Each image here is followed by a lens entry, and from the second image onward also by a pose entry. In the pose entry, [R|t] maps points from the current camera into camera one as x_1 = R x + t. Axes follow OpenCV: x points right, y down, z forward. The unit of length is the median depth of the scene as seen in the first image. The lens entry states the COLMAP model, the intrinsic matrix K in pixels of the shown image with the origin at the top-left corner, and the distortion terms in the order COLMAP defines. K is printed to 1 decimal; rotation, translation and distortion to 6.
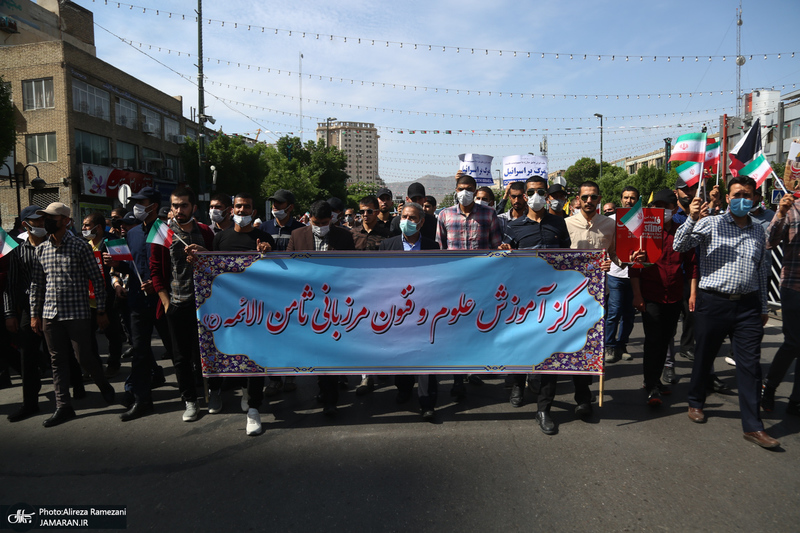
lens RADIAL K [[540.2, 0, 401.5], [0, 540.2, 266.5], [0, 0, 1]] dist [-0.063618, 0.007812]
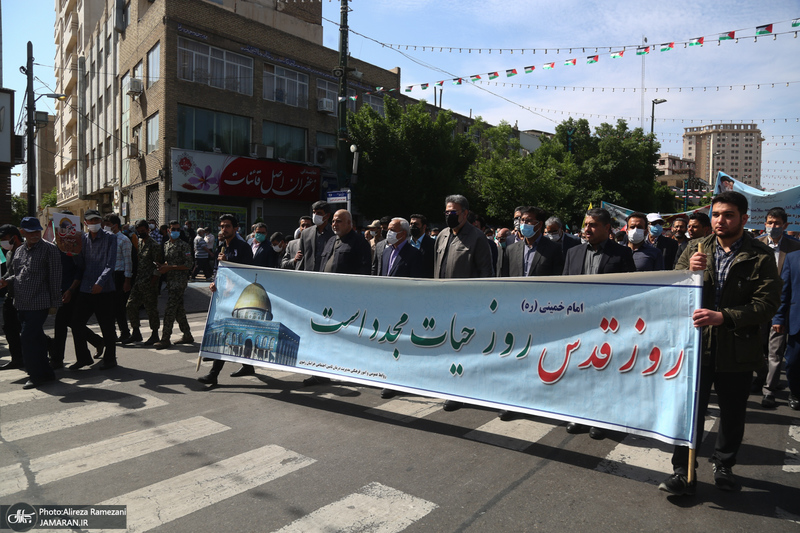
lens RADIAL K [[540.2, 0, 398.9], [0, 540.2, 265.3], [0, 0, 1]] dist [-0.063618, 0.007812]
pose [[0.798833, 0.056693, -0.598875, 0.046921], [-0.073505, 0.997288, -0.003638, -0.026250], [0.597045, 0.046926, 0.800834, 0.293759]]
